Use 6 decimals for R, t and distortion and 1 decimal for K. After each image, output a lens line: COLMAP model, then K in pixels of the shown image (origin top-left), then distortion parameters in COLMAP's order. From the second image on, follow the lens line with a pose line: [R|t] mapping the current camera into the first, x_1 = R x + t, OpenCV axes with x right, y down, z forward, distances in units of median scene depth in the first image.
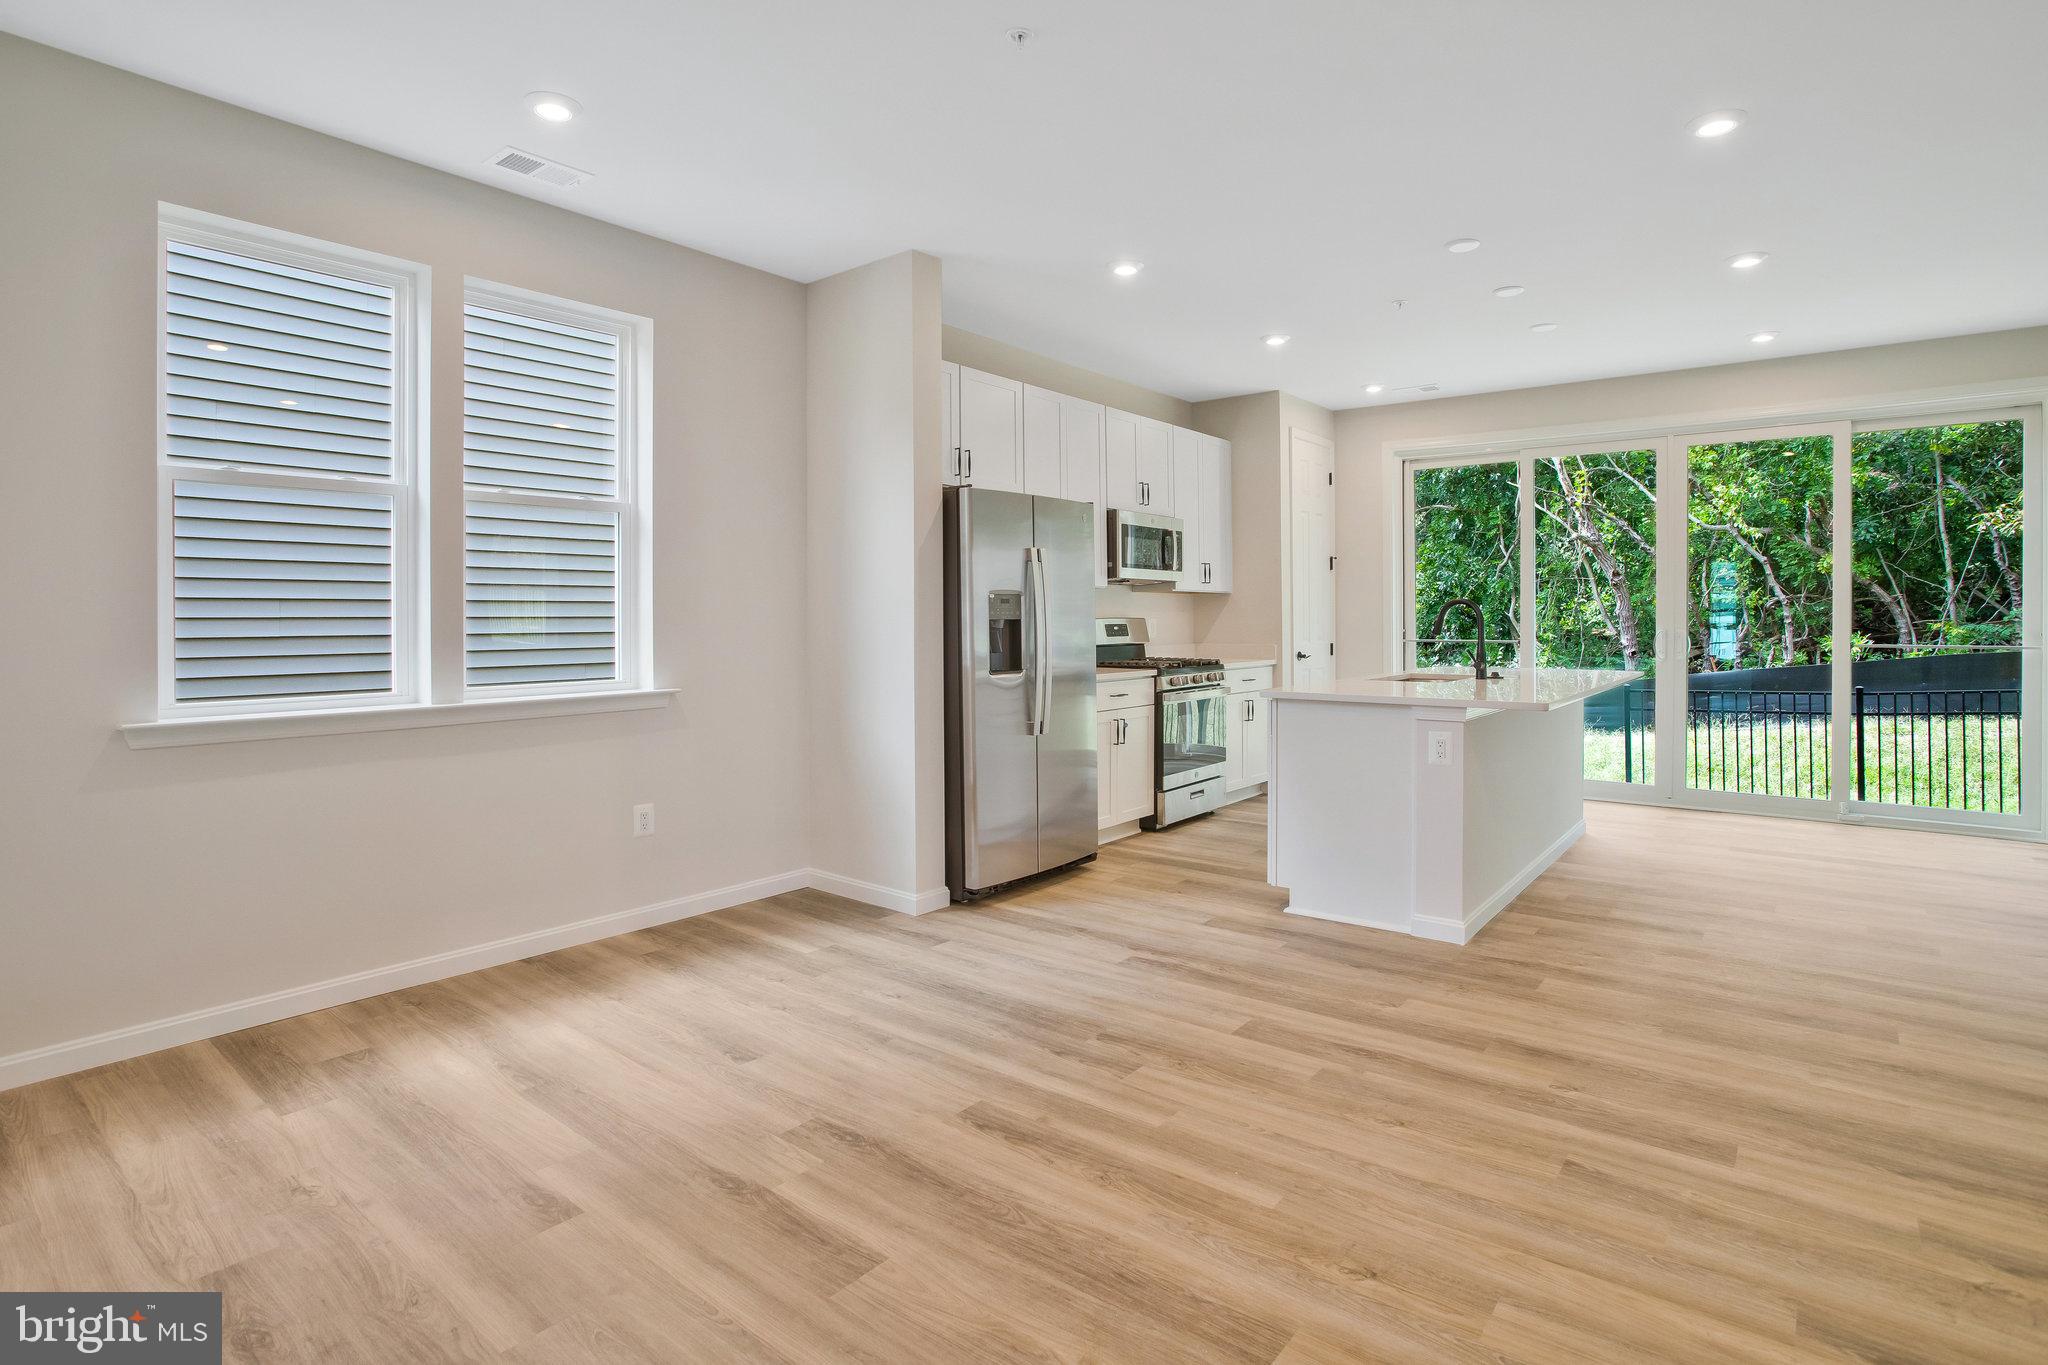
lens RADIAL K [[1026.7, 0, 1033.7], [0, 1026.7, 620.2], [0, 0, 1]] dist [-0.051162, 0.016867]
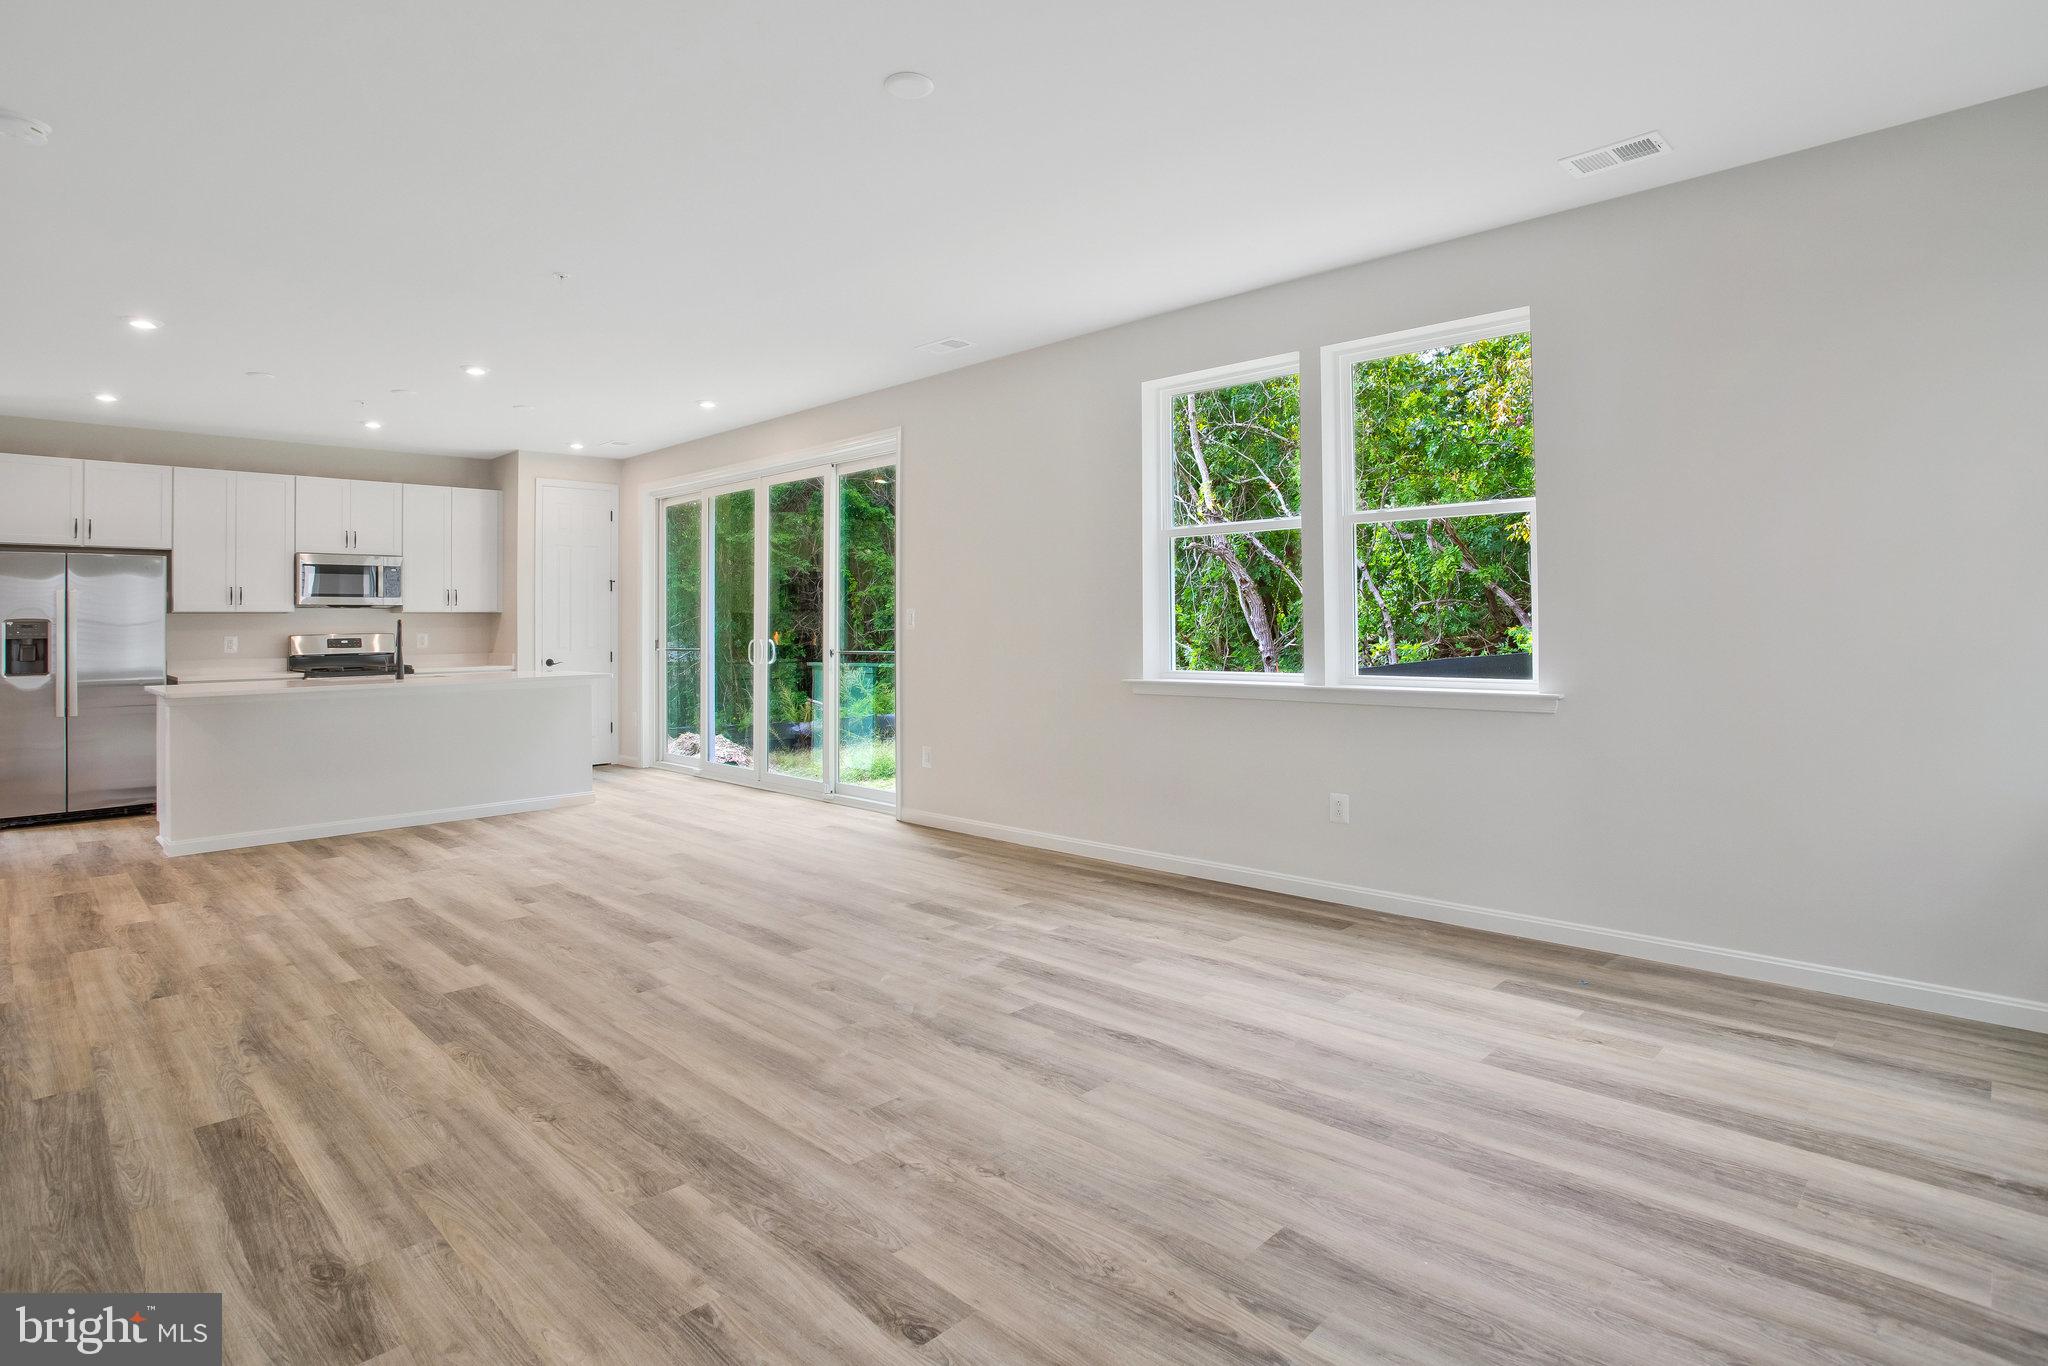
lens RADIAL K [[1064.3, 0, 1012.1], [0, 1064.3, 596.8], [0, 0, 1]] dist [-0.061501, 0.019976]
pose [[0.992173, -0.014549, -0.124018, 1.022345], [0.010637, 0.999427, -0.032145, 0.002299], [0.124414, 0.030574, 0.991759, -0.200394]]
